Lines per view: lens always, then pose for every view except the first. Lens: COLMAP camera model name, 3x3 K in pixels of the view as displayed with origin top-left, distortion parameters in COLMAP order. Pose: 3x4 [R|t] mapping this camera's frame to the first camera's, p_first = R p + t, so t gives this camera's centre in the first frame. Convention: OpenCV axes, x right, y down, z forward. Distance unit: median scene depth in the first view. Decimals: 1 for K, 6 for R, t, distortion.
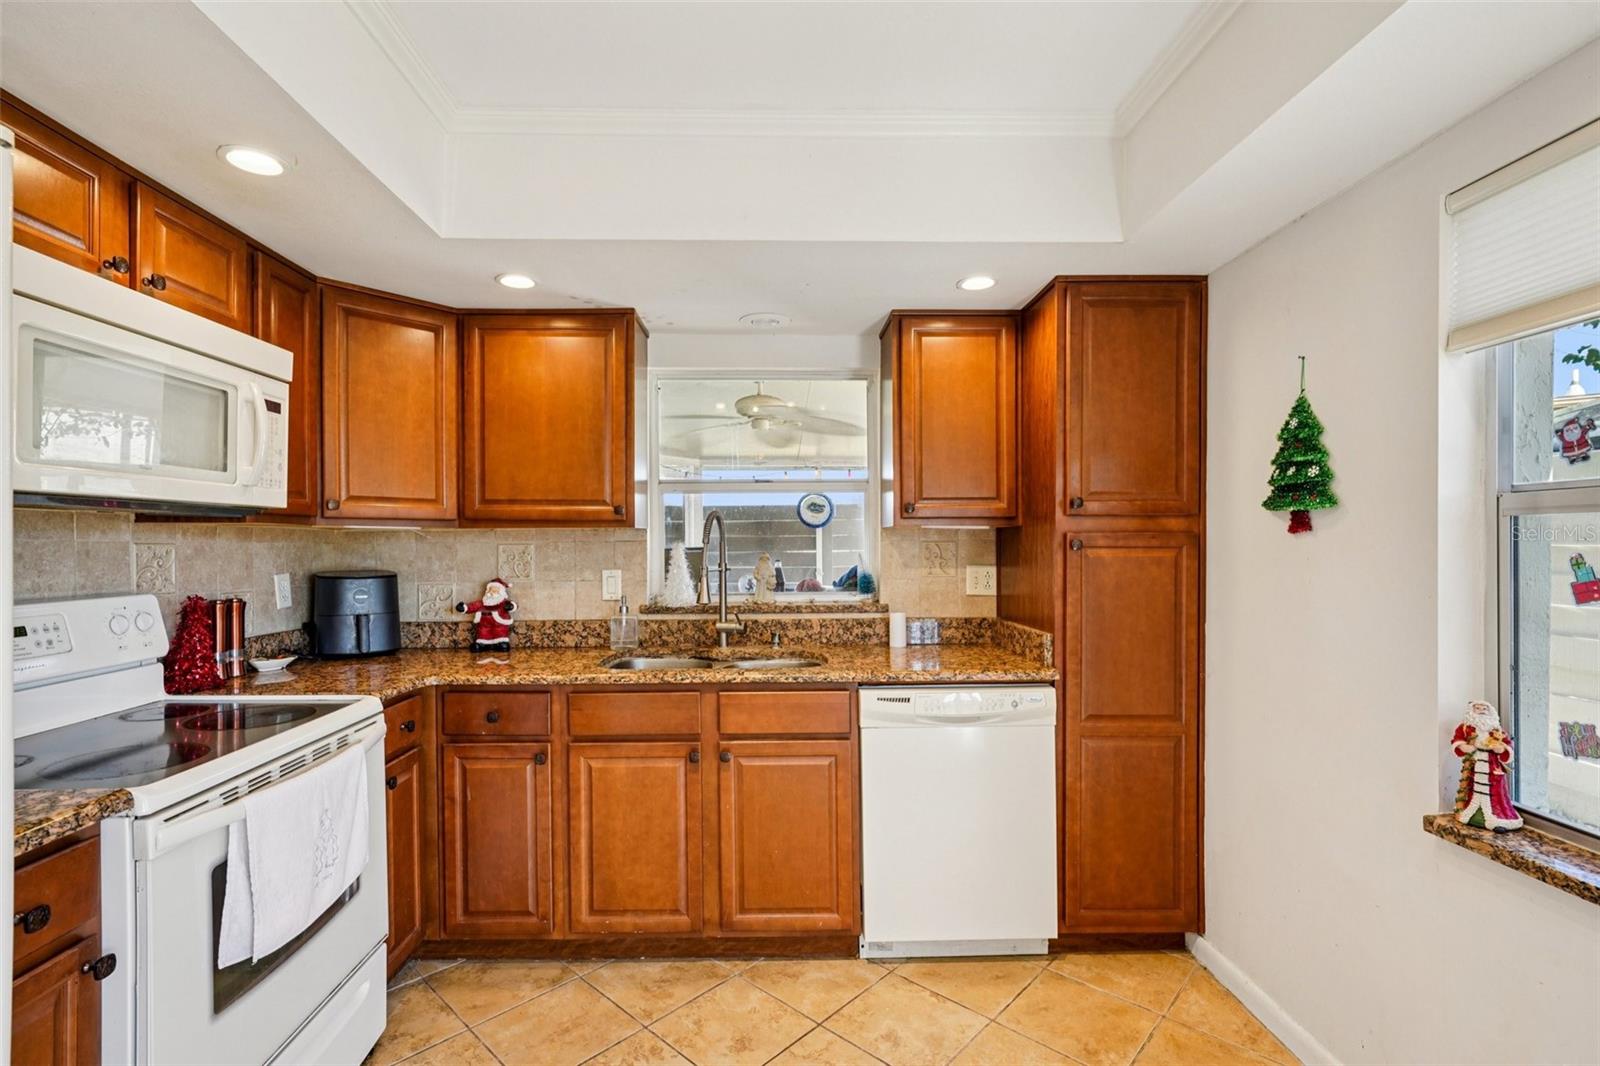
lens RADIAL K [[715.3, 0, 753.7], [0, 715.3, 563.2], [0, 0, 1]] dist [0.013347, 0.000106]
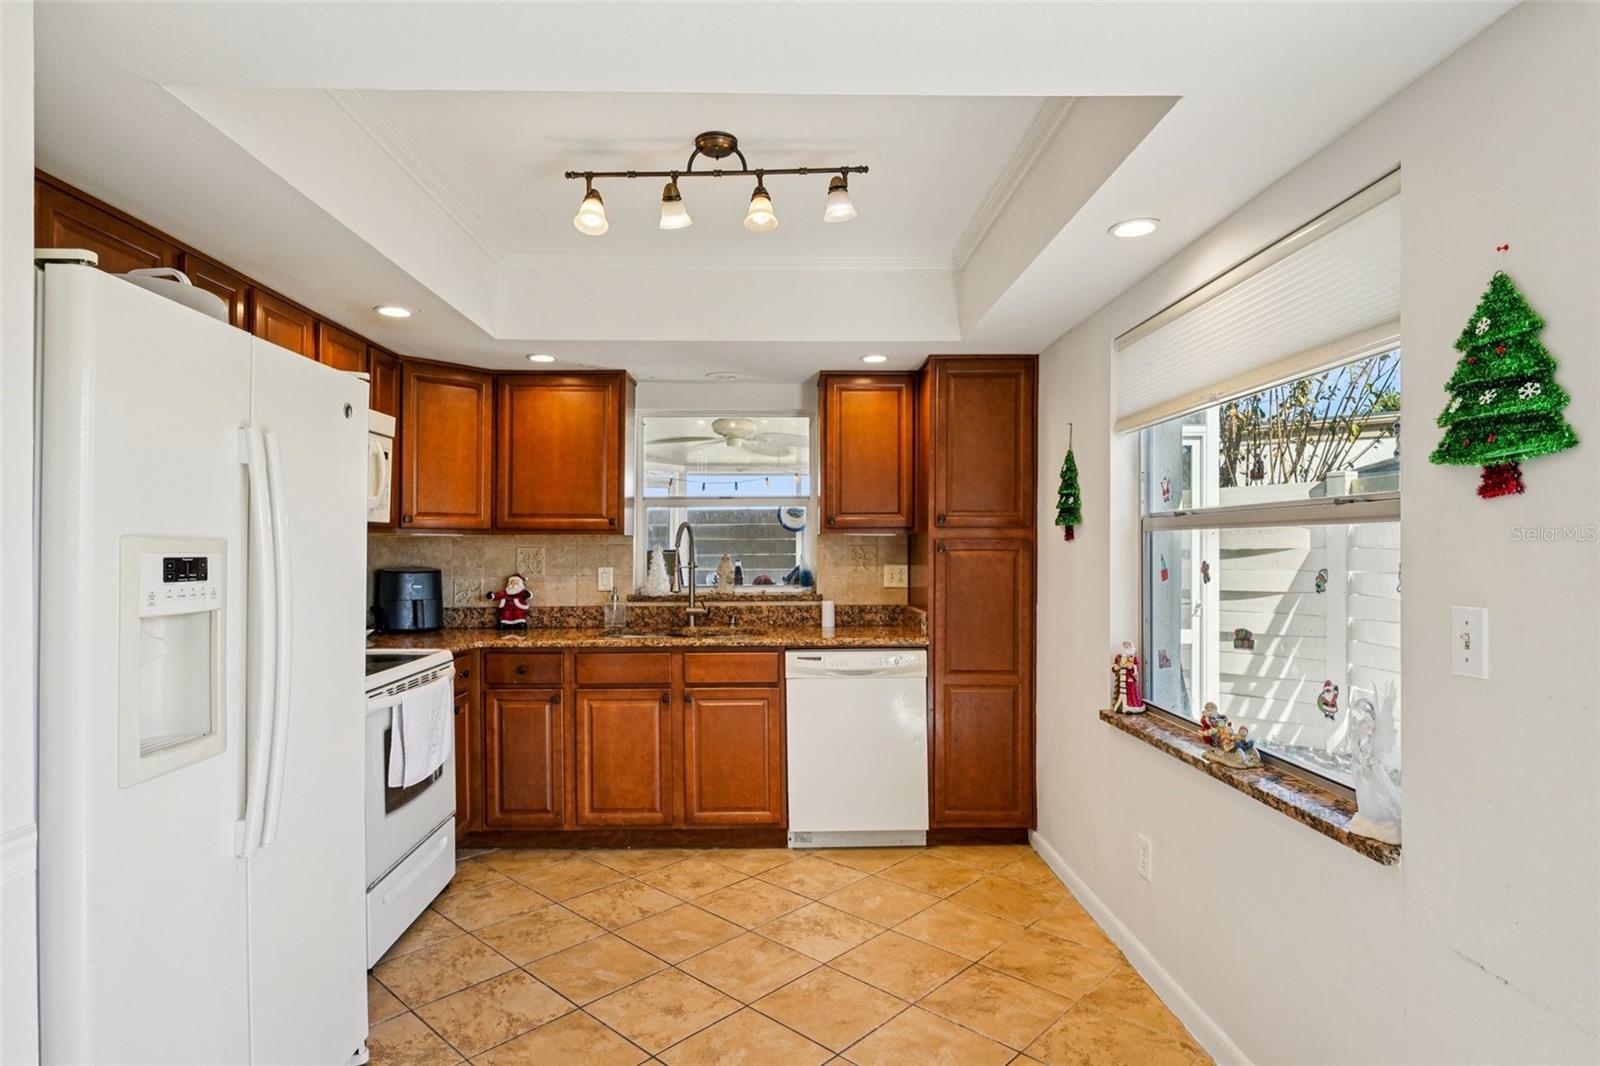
lens RADIAL K [[853.5, 0, 793.9], [0, 853.5, 555.8], [0, 0, 1]] dist [-0.002545, 0.000064]
pose [[0.999309, 0.000993, 0.037157, 0.097934], [-0.000352, 0.999851, -0.017252, 0.017870], [-0.037168, 0.017227, 0.999161, -0.641561]]
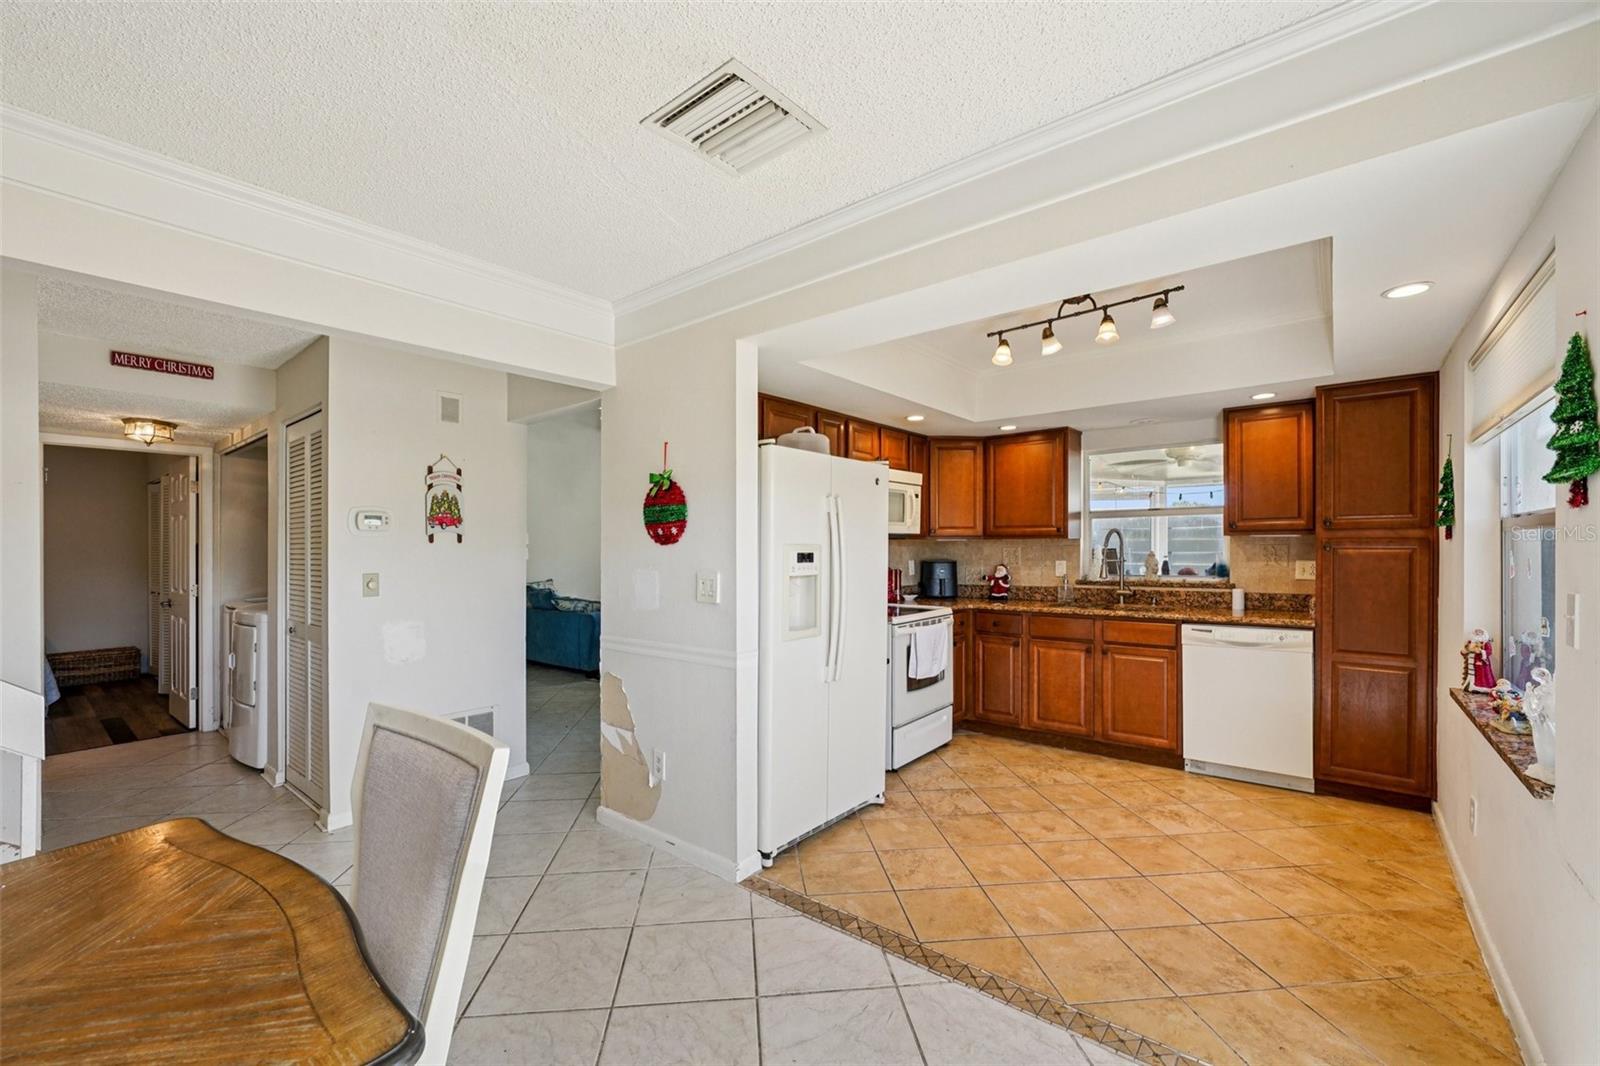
lens RADIAL K [[689.7, 0, 801.5], [0, 689.7, 549.8], [0, 0, 1]] dist [-0.025722, 0.000164]
pose [[0.781304, -0.000244, -0.624150, 0.469567], [-0.013397, 0.999763, -0.017161, 0.024974], [0.624007, 0.021770, 0.781116, -0.991532]]
